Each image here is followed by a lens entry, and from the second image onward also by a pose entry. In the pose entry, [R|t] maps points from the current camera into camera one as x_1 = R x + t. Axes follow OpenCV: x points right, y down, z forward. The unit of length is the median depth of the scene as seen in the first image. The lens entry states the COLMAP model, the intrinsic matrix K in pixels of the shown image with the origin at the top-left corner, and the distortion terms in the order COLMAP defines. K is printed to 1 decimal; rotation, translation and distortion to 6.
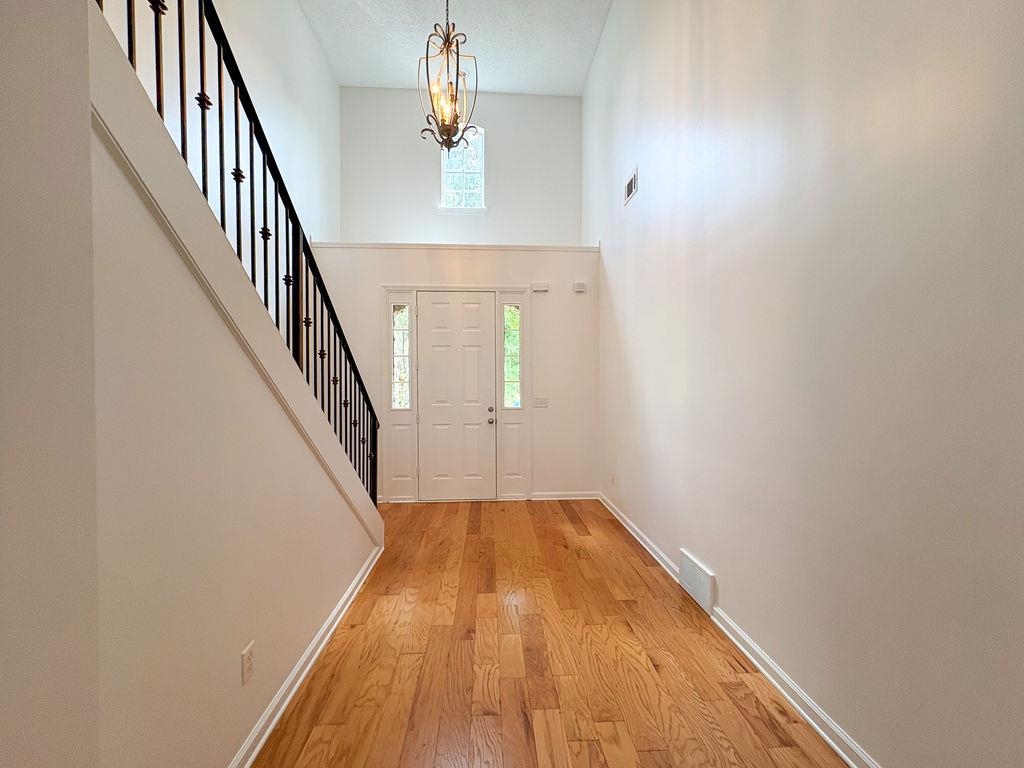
lens RADIAL K [[411.2, 0, 512.0], [0, 411.2, 384.0], [0, 0, 1]] dist [0.002386, 0.000304]
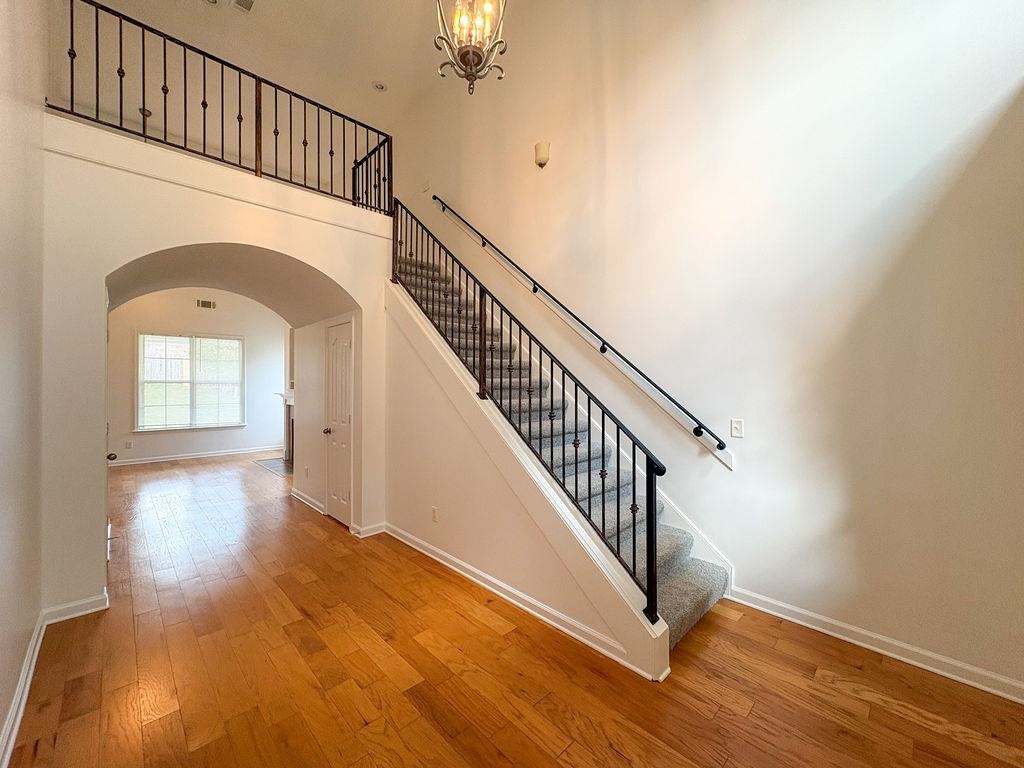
lens RADIAL K [[411.2, 0, 512.0], [0, 411.2, 384.0], [0, 0, 1]] dist [0.002386, 0.000304]
pose [[-0.761672, 0.000819, -0.647962, 0.344244], [-0.003498, 0.999979, 0.005376, -0.034146], [0.647953, 0.006361, -0.761654, 2.069148]]
